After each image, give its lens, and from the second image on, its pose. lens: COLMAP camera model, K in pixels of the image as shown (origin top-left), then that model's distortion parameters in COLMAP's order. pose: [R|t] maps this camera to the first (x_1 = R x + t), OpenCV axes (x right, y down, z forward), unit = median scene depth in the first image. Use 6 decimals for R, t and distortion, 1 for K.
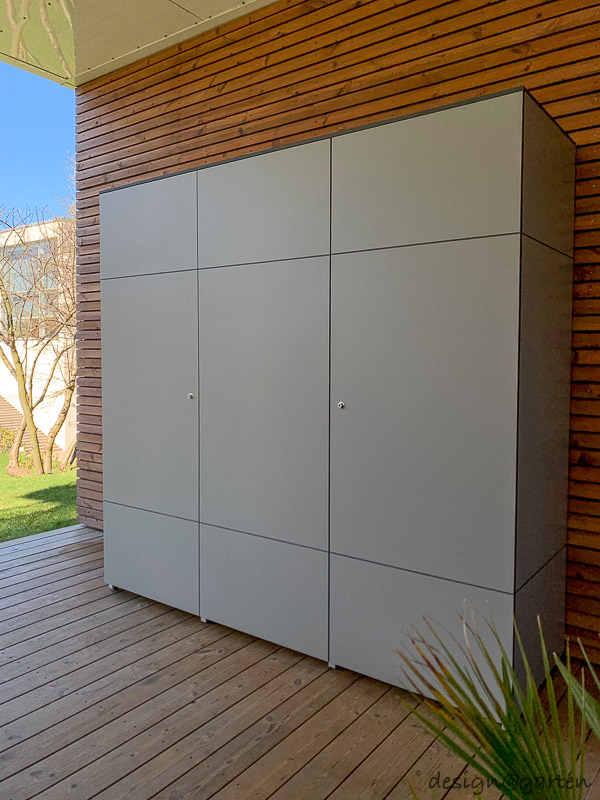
lens RADIAL K [[628.8, 0, 302.2], [0, 628.8, 382.2], [0, 0, 1]] dist [-0.005310, 0.002301]
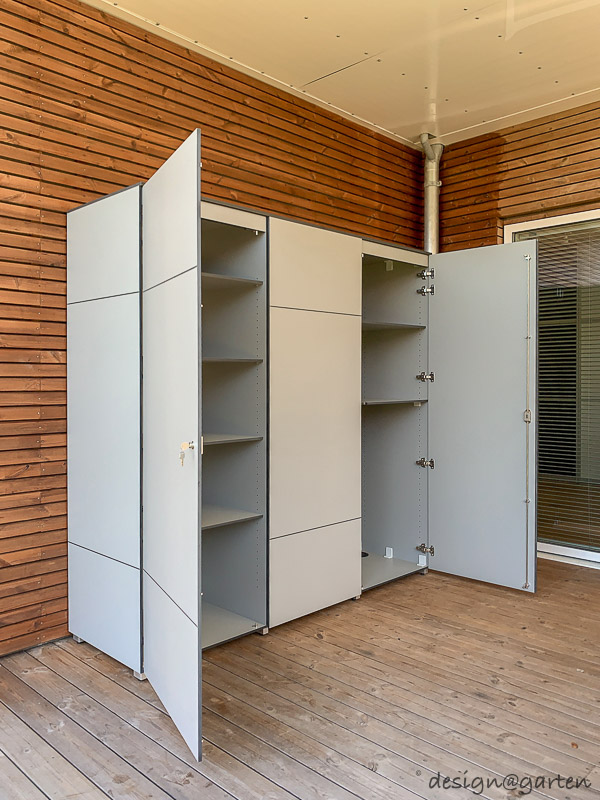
lens RADIAL K [[647.3, 0, 295.9], [0, 647.3, 386.3], [0, 0, 1]] dist [-0.011404, 0.002202]
pose [[0.144604, -0.010095, 0.989438, -1.050442], [0.048262, 0.998830, 0.003137, -0.032423], [-0.988312, 0.047299, 0.144922, 0.659882]]
